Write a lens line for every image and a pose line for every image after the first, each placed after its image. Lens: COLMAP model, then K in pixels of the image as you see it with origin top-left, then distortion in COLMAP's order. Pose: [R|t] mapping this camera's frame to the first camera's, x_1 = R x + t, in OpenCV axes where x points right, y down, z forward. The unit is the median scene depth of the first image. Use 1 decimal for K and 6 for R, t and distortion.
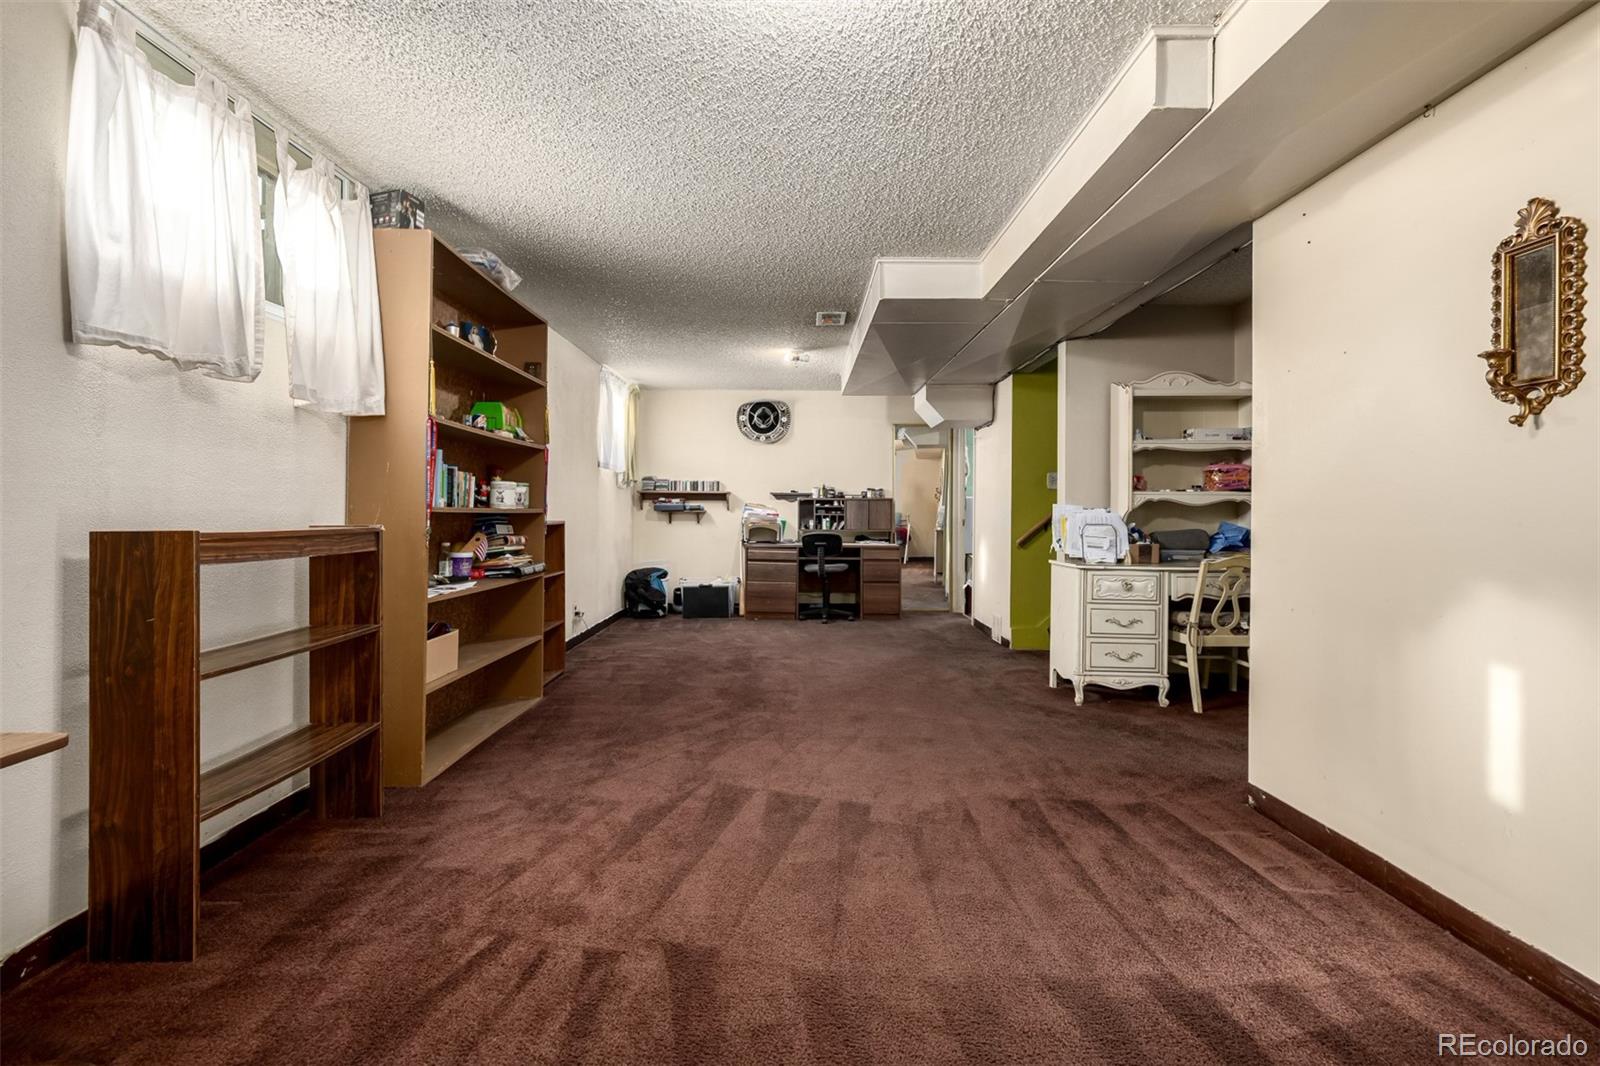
lens RADIAL K [[676.6, 0, 795.0], [0, 676.6, 508.0], [0, 0, 1]] dist [-0.000724, 0.001053]
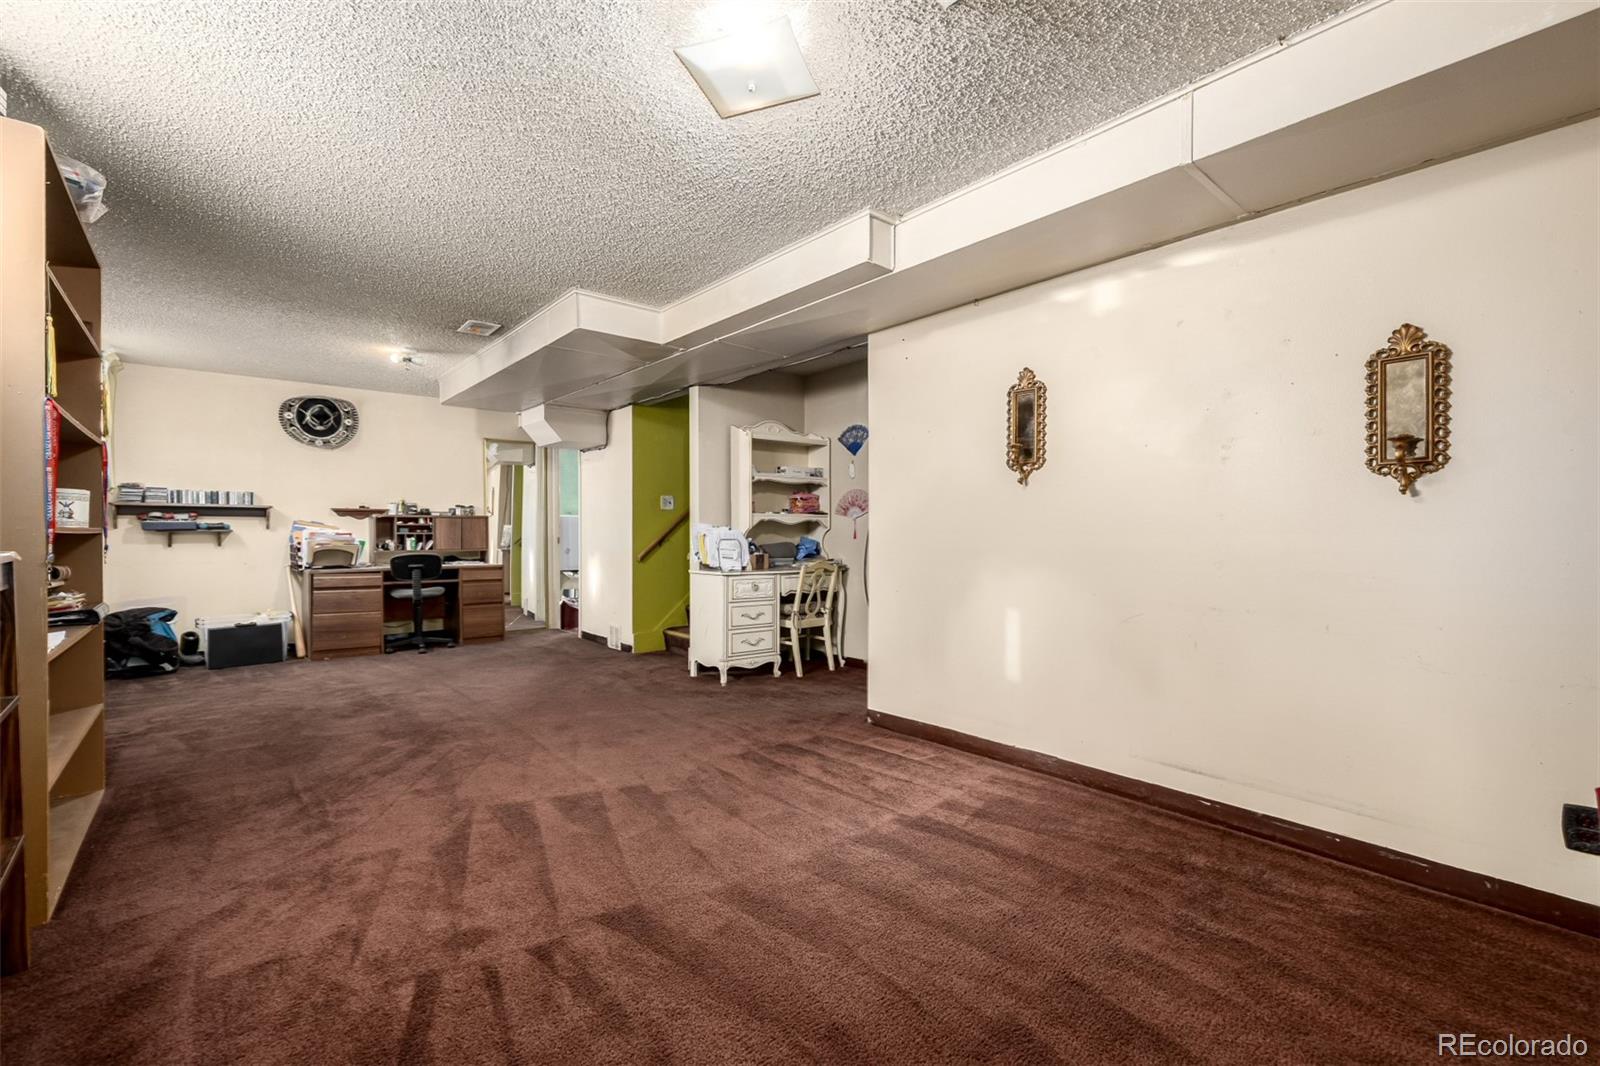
lens RADIAL K [[676.6, 0, 795.3], [0, 676.6, 536.5], [0, 0, 1]] dist [-0.000724, 0.001053]
pose [[0.762497, -0.010287, 0.646910, -0.310257], [0.000246, 0.999878, 0.015609, -0.000553], [-0.646992, -0.011743, 0.762406, -0.027658]]
